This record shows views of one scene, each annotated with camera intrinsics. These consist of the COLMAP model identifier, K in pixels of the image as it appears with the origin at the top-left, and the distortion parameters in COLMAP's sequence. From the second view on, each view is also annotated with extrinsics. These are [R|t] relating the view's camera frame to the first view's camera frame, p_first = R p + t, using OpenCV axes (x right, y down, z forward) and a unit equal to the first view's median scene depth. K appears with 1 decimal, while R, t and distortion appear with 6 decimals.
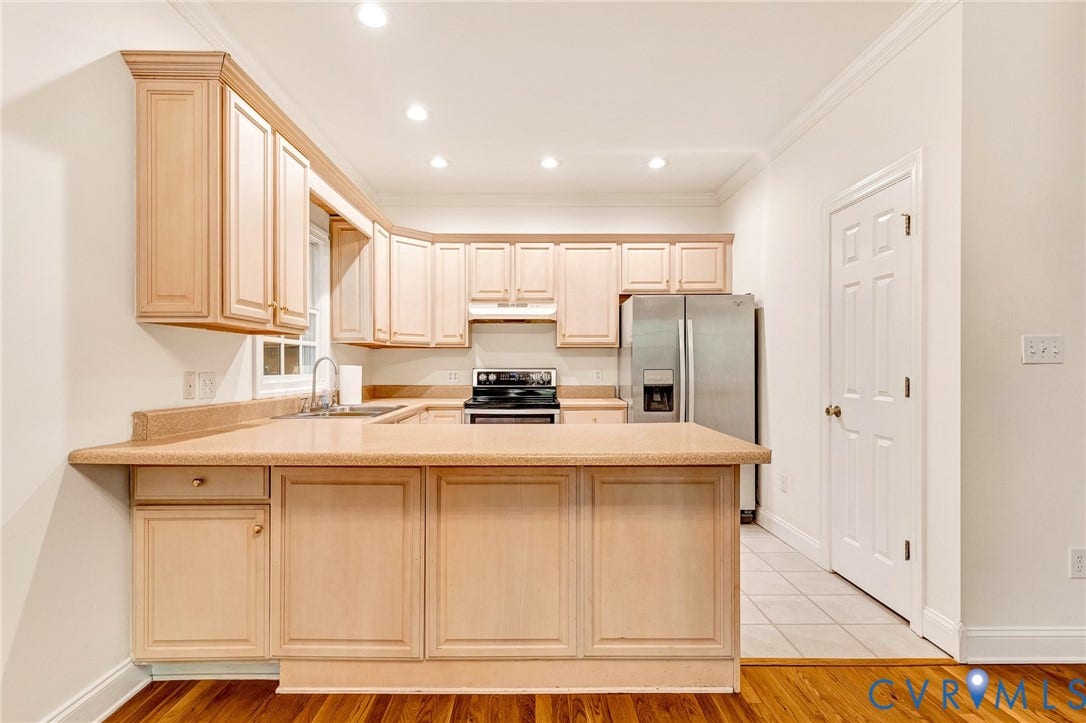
lens RADIAL K [[511.7, 0, 533.3], [0, 511.7, 367.3], [0, 0, 1]] dist [0.010730, -0.002266]
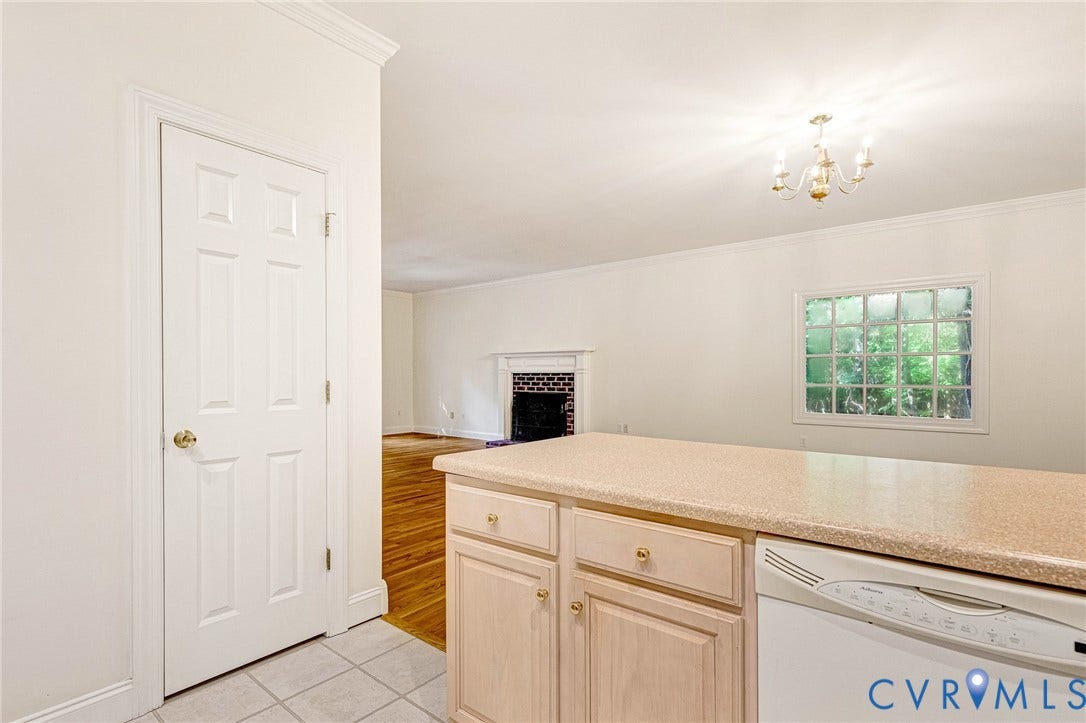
lens RADIAL K [[511.7, 0, 544.3], [0, 511.7, 370.5], [0, 0, 1]] dist [0.010730, -0.002266]
pose [[-0.769954, 0.003666, 0.638089, -0.131813], [0.000249, 0.999985, -0.005444, 0.002862], [-0.638100, -0.004033, -0.769943, 0.942373]]
